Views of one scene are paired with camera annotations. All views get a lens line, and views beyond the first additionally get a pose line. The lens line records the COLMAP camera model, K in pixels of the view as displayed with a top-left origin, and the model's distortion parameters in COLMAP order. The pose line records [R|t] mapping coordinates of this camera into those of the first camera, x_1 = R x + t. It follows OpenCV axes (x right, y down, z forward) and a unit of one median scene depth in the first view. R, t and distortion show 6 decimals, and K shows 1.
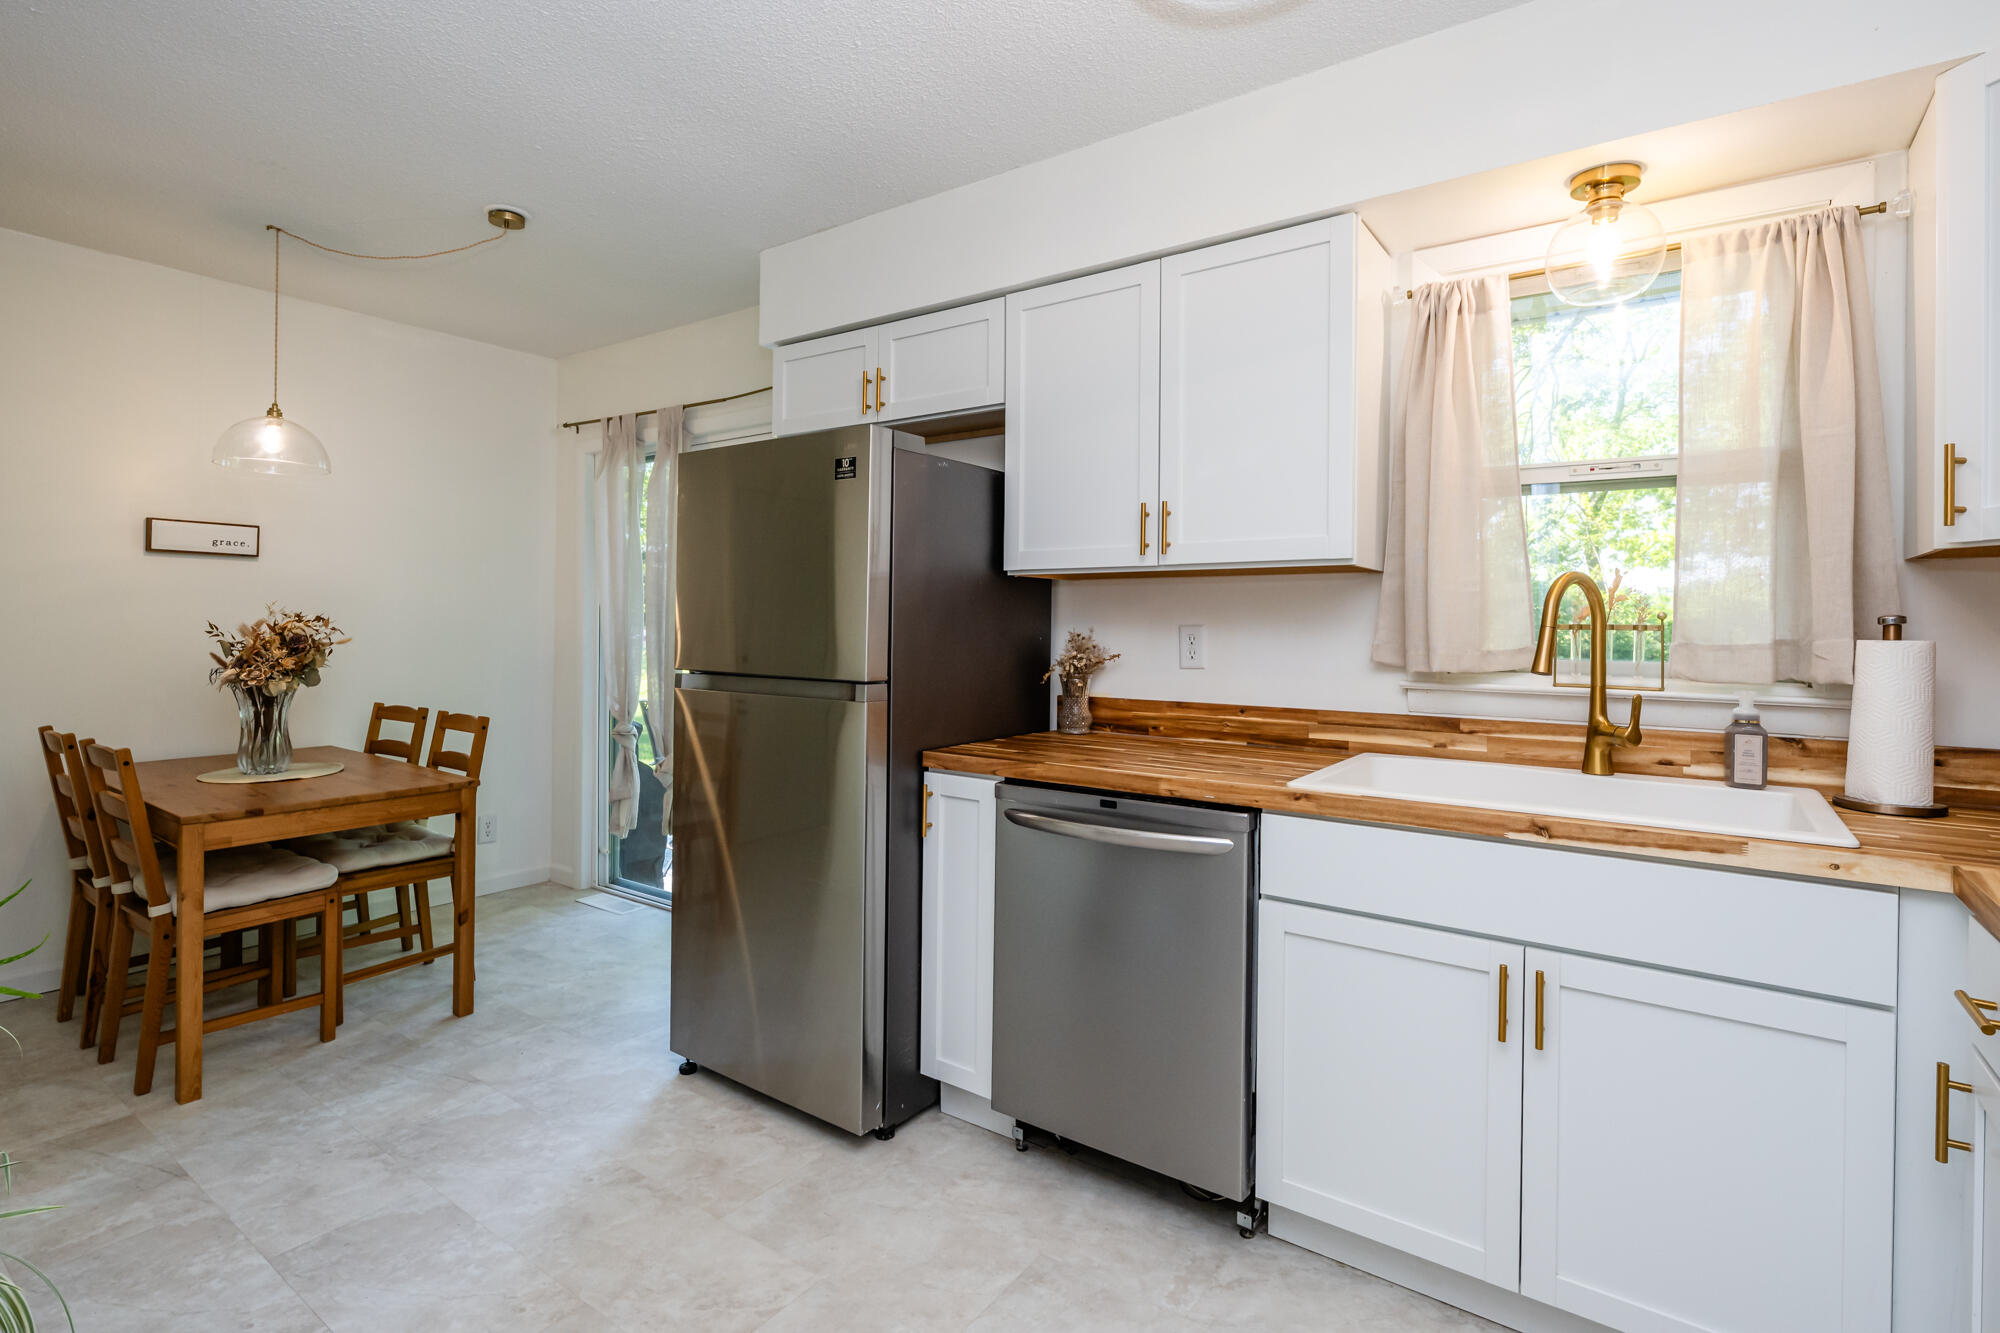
lens RADIAL K [[1008.2, 0, 1011.2], [0, 1008.2, 653.3], [0, 0, 1]] dist [-0.006725, 0.001459]
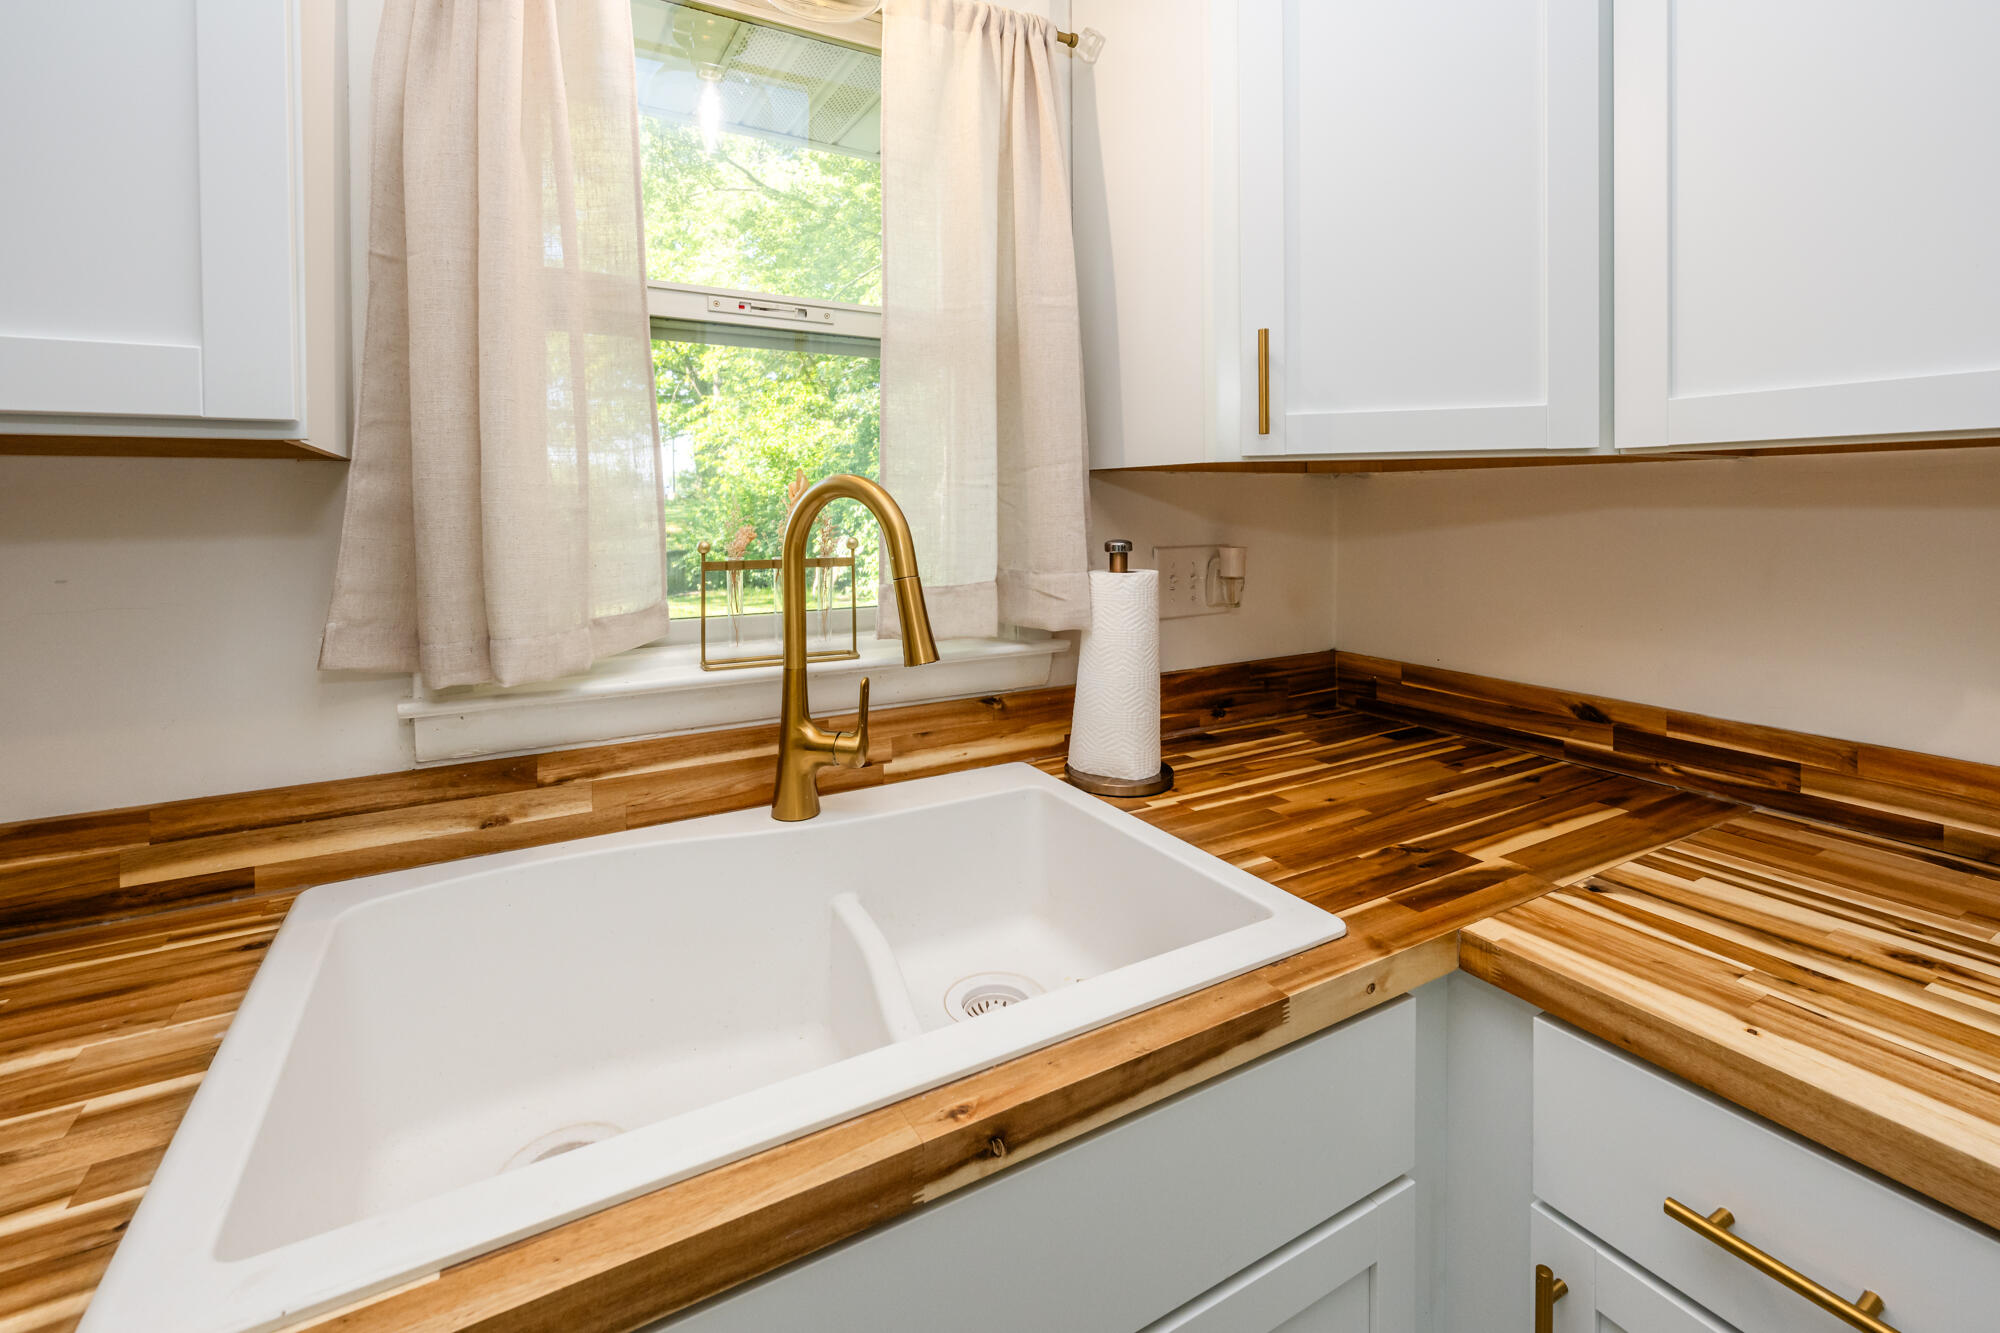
lens RADIAL K [[837.5, 0, 965.7], [0, 837.5, 499.9], [0, 0, 1]] dist [-0.002189, 0.000319]
pose [[0.437220, -0.012370, 0.899270, 0.188976], [0.031782, 0.999493, -0.001703, -0.063468], [-0.898793, 0.029325, 0.437392, 0.706056]]
